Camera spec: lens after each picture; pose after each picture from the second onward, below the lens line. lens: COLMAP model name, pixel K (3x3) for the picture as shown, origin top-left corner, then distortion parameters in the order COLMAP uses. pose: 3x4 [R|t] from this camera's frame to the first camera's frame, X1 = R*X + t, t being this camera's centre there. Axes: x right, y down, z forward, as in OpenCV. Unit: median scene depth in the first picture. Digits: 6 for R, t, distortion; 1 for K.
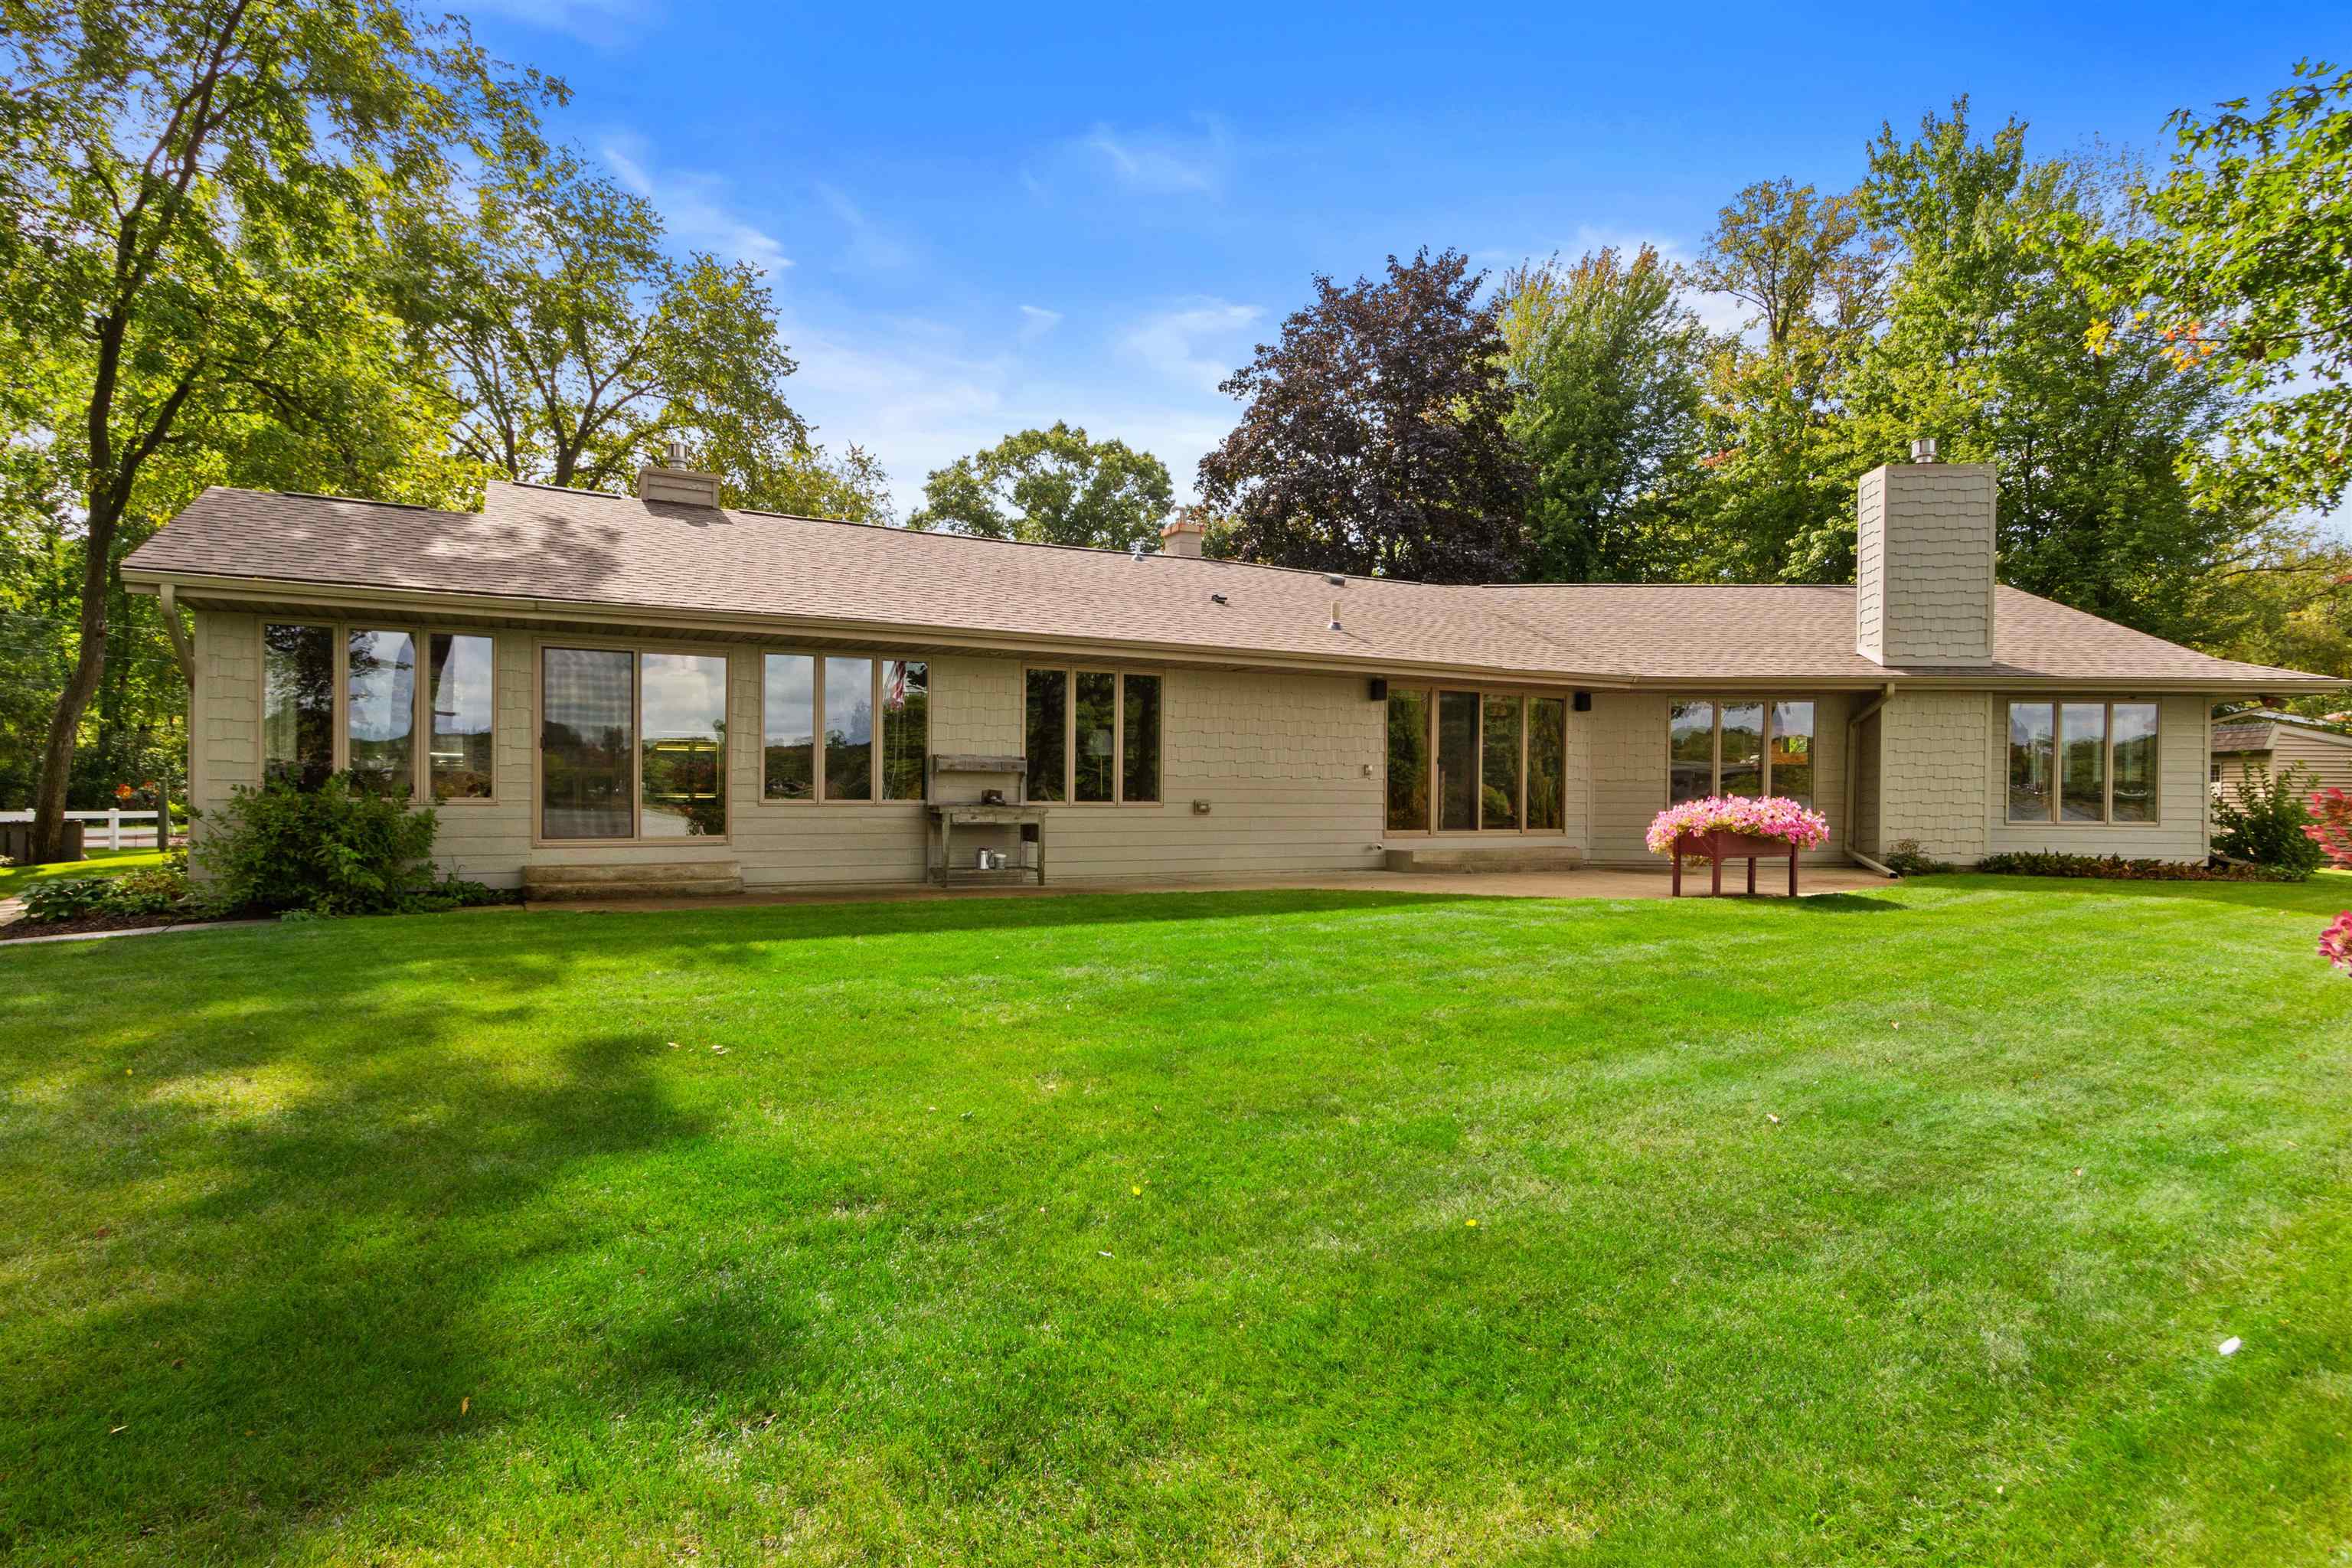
lens RADIAL K [[1300.0, 0, 1175.3], [0, 1300.0, 801.6], [0, 0, 1]] dist [0.009482, 0.002736]
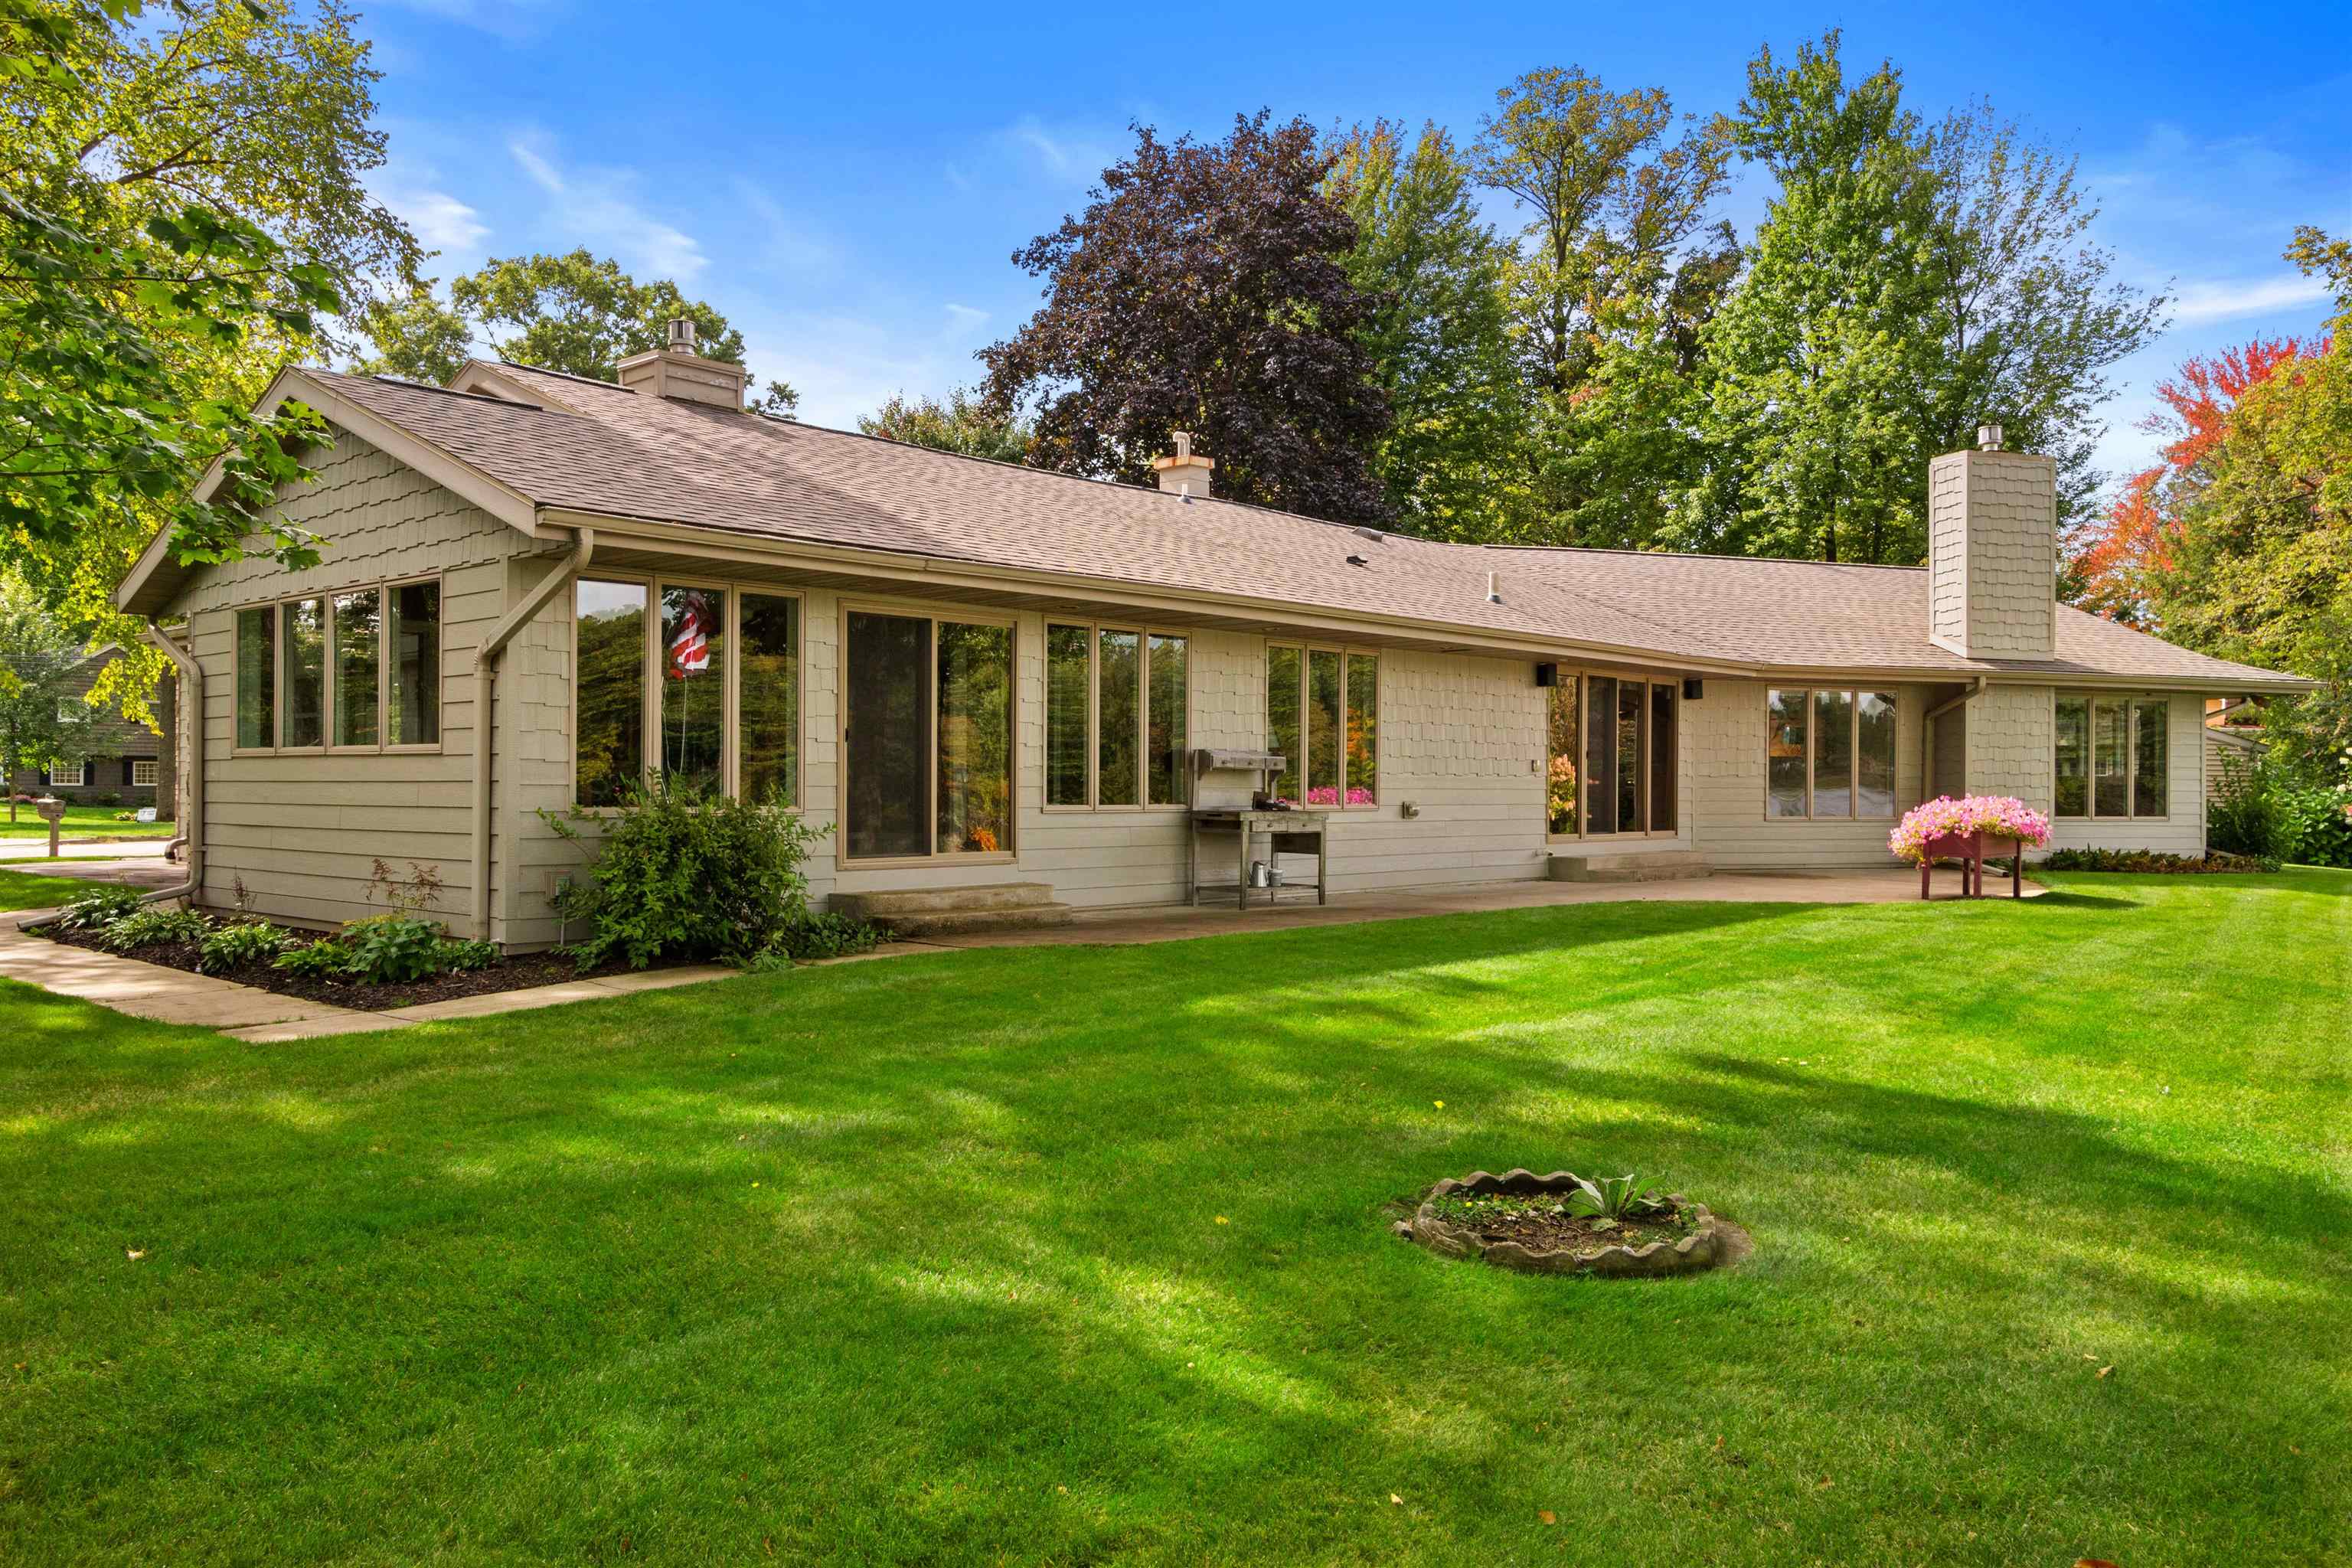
lens RADIAL K [[1804.6, 0, 1175.5], [0, 1804.6, 777.6], [0, 0, 1]] dist [-0.005735, -0.003454]
pose [[0.939120, -0.000223, 0.343589, -0.459993], [0.002140, 0.999984, -0.005198, -0.009208], [-0.343582, 0.005617, 0.939106, -0.052955]]
